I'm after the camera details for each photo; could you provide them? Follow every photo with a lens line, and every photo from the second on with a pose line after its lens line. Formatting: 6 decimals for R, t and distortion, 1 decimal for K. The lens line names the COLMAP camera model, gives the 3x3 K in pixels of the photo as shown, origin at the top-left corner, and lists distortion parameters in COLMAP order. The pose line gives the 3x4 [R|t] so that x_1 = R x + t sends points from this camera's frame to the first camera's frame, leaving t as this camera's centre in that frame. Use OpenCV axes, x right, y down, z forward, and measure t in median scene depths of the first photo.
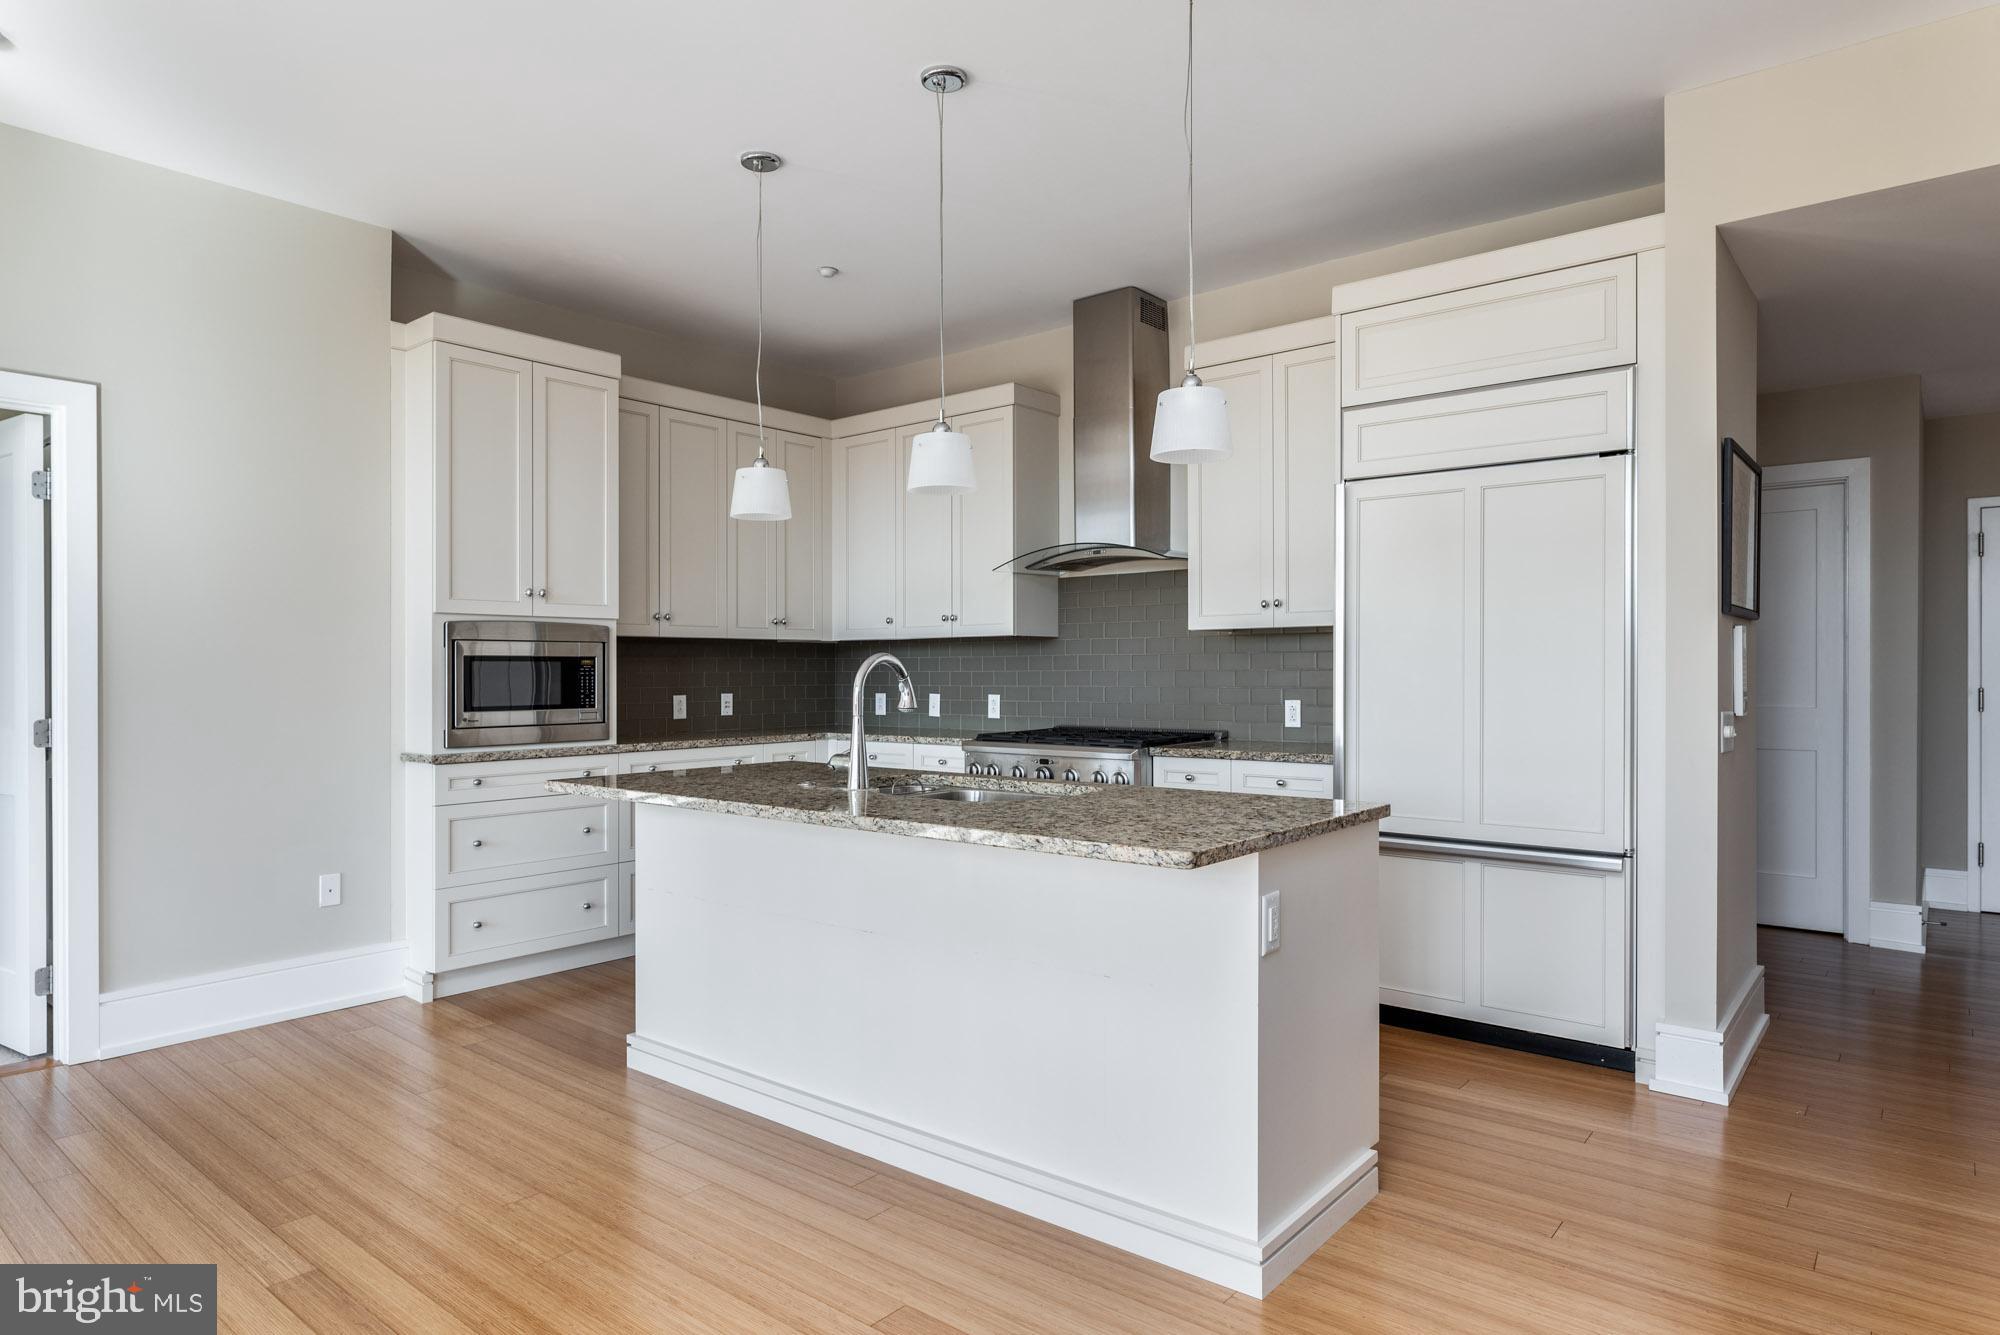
lens RADIAL K [[1163.0, 0, 1006.1], [0, 1163.0, 676.0], [0, 0, 1]] dist [0.007661, 0.001101]
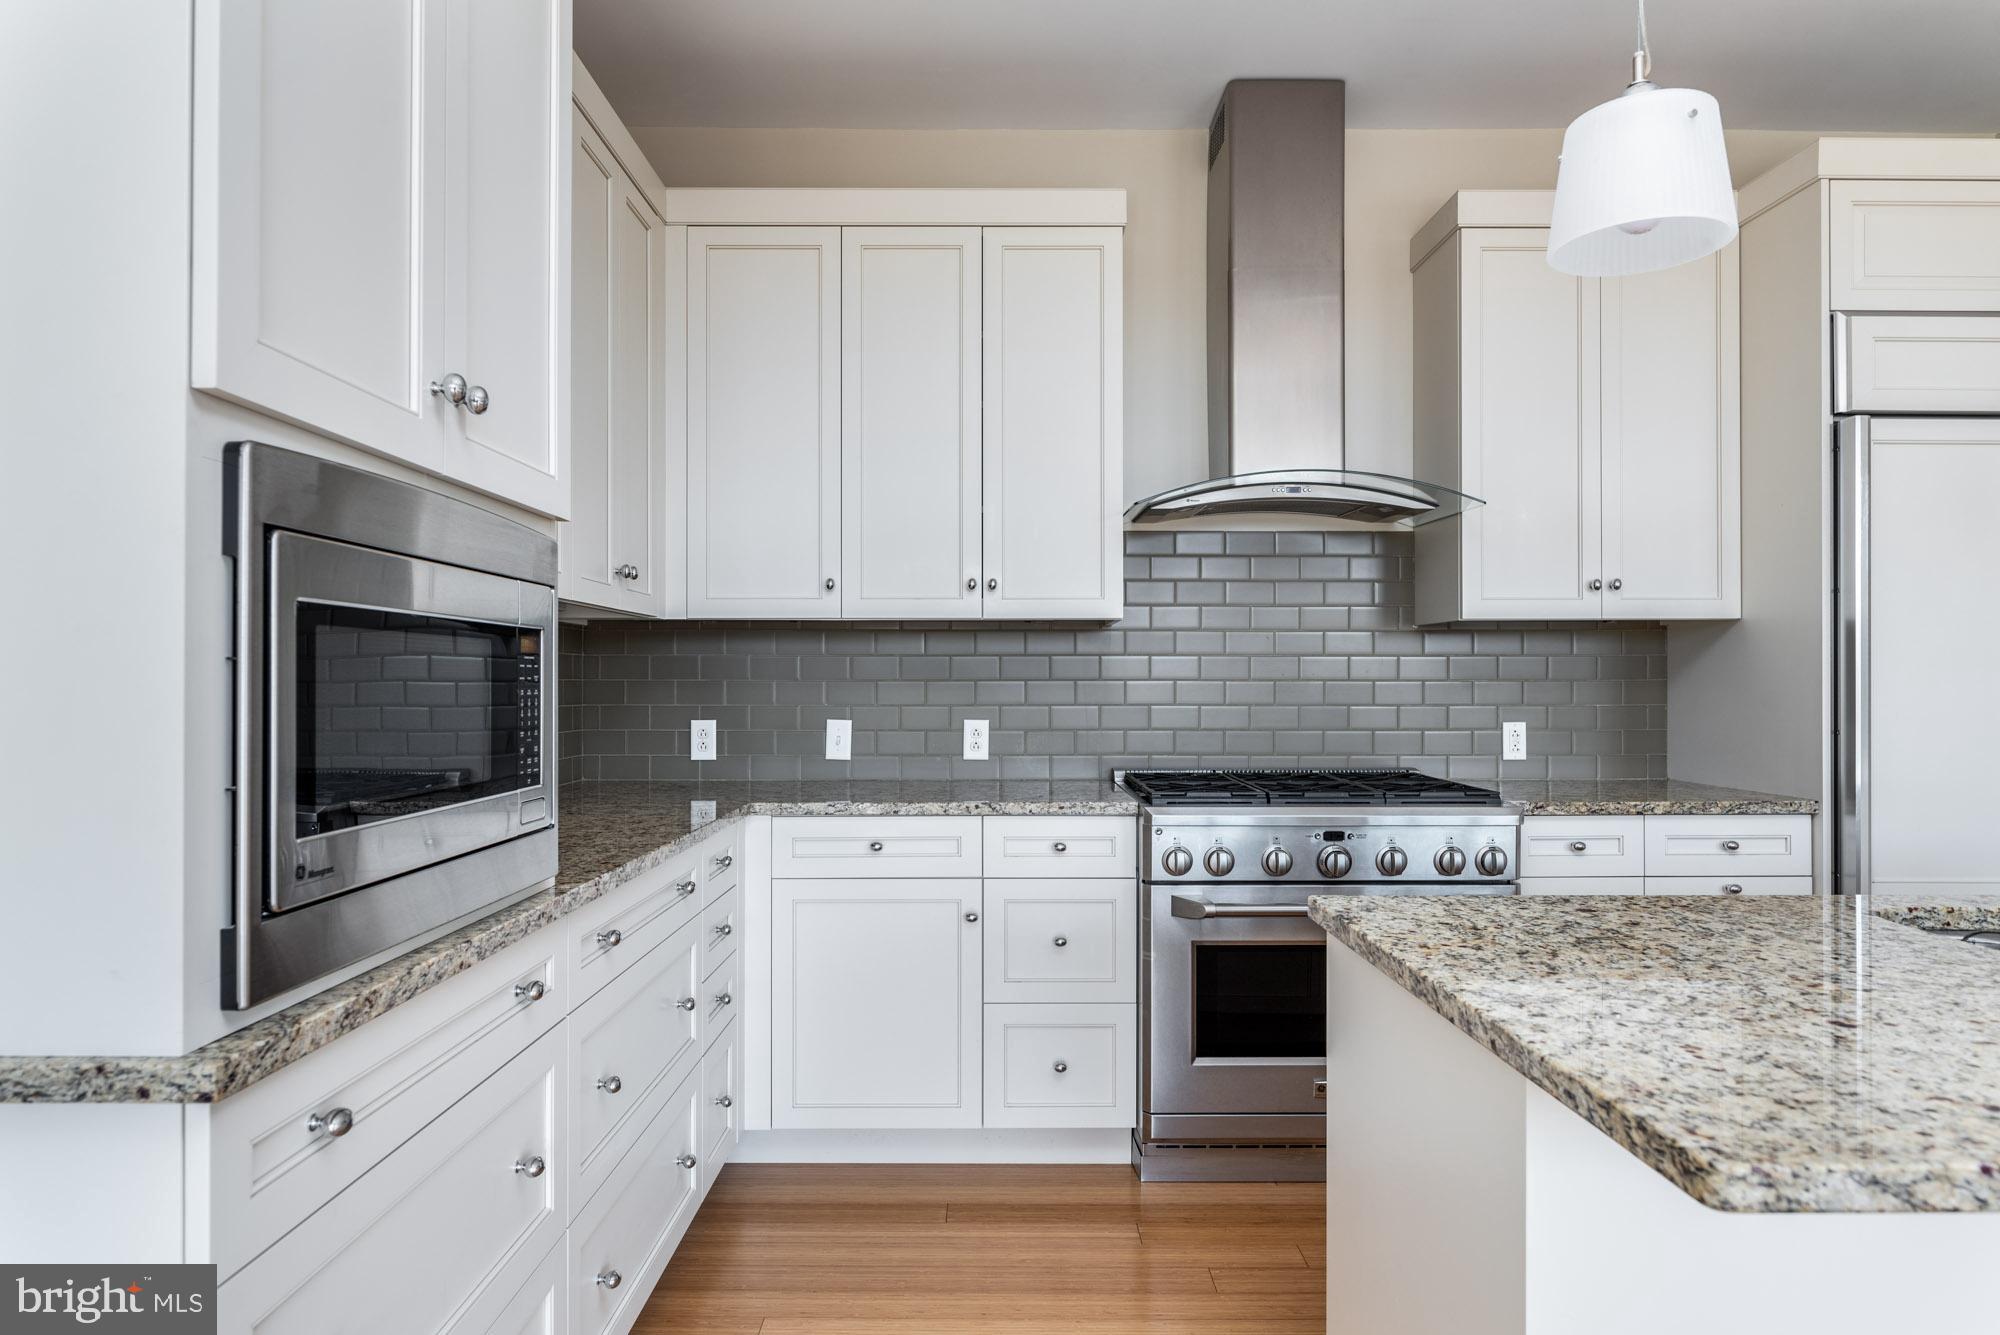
lens RADIAL K [[1163.0, 0, 1001.8], [0, 1163.0, 665.2], [0, 0, 1]] dist [0.007661, 0.001101]
pose [[0.760803, 0.013700, 0.648839, -0.443628], [-0.001502, 0.999812, -0.019350, -0.000148], [-0.648981, 0.013747, 0.760680, 0.625707]]
